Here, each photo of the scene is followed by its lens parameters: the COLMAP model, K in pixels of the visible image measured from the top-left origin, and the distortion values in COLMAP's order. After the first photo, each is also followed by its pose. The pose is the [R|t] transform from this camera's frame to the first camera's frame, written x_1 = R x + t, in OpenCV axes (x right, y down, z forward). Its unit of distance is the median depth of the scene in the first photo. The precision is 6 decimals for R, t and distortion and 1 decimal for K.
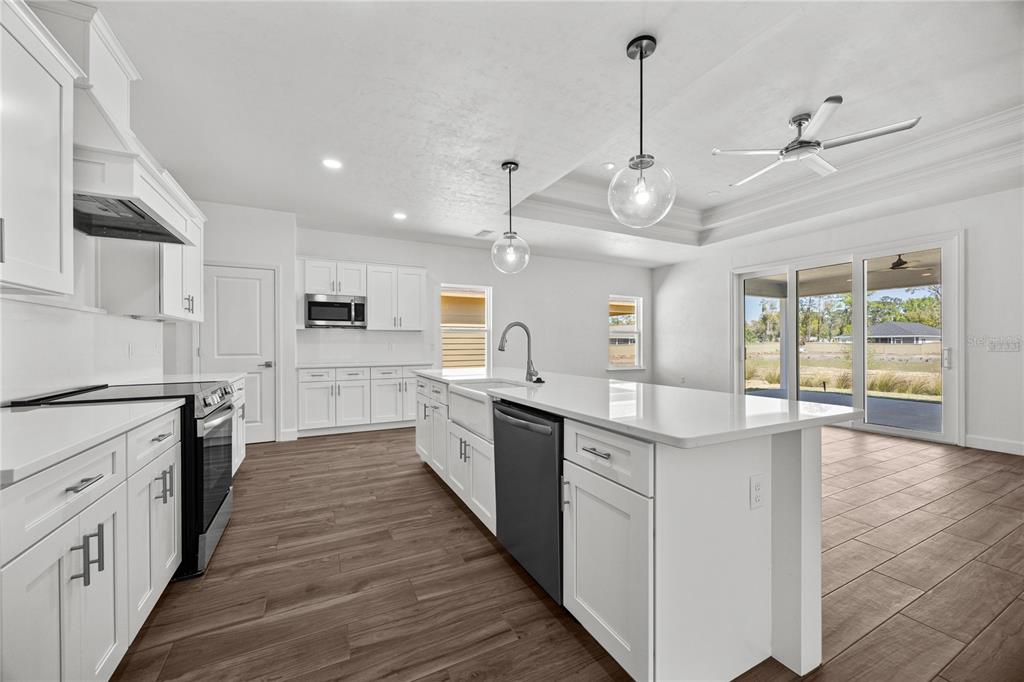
lens RADIAL K [[391.8, 0, 512.8], [0, 391.8, 343.5], [0, 0, 1]] dist [-0.000752, -0.000140]
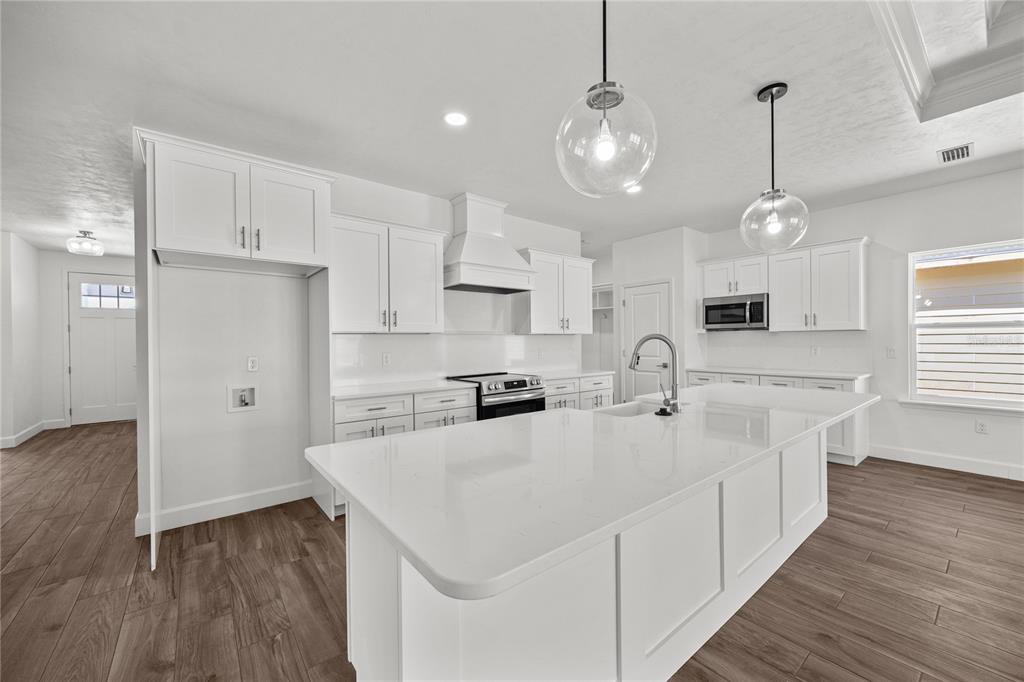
lens RADIAL K [[398.0, 0, 512.0], [0, 398.0, 341.0], [0, 0, 1]] dist [-0.037428, -0.000069]
pose [[0.193571, 0.001339, -0.981085, 0.729438], [0.009947, 0.999945, 0.003328, -0.045462], [0.981036, -0.010403, 0.193547, 0.563515]]
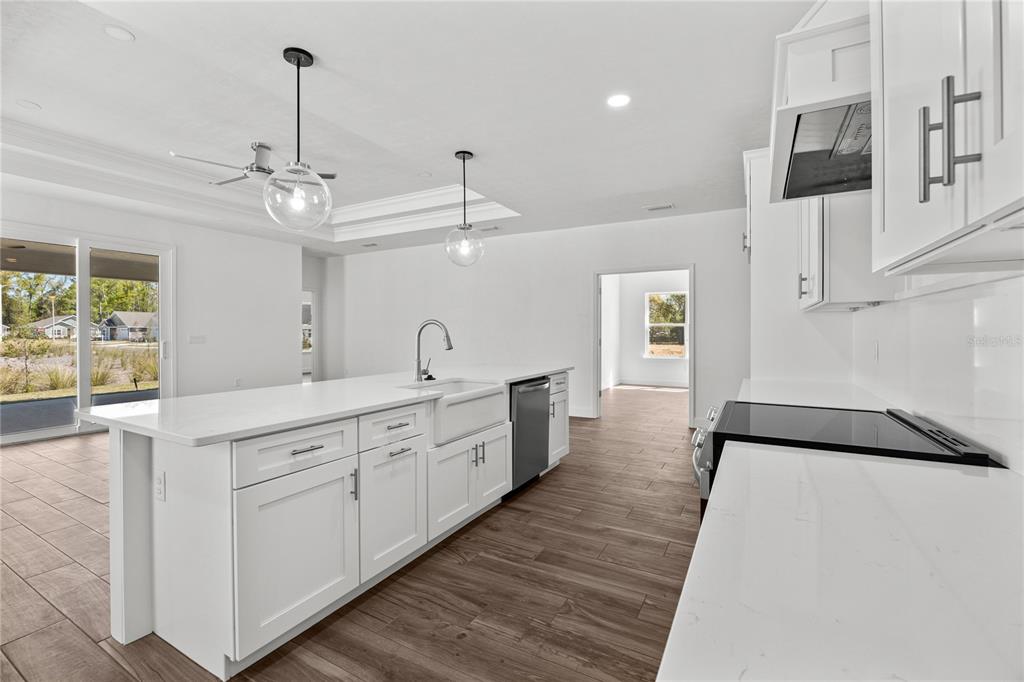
lens RADIAL K [[443.1, 0, 512.2], [0, 443.1, 333.0], [0, 0, 1]] dist [-0.000074, 0.000025]
pose [[-0.551971, -0.002866, 0.833859, -1.005577], [-0.000330, 0.999995, 0.003218, -0.026274], [-0.833864, 0.001501, -0.551969, 1.435755]]
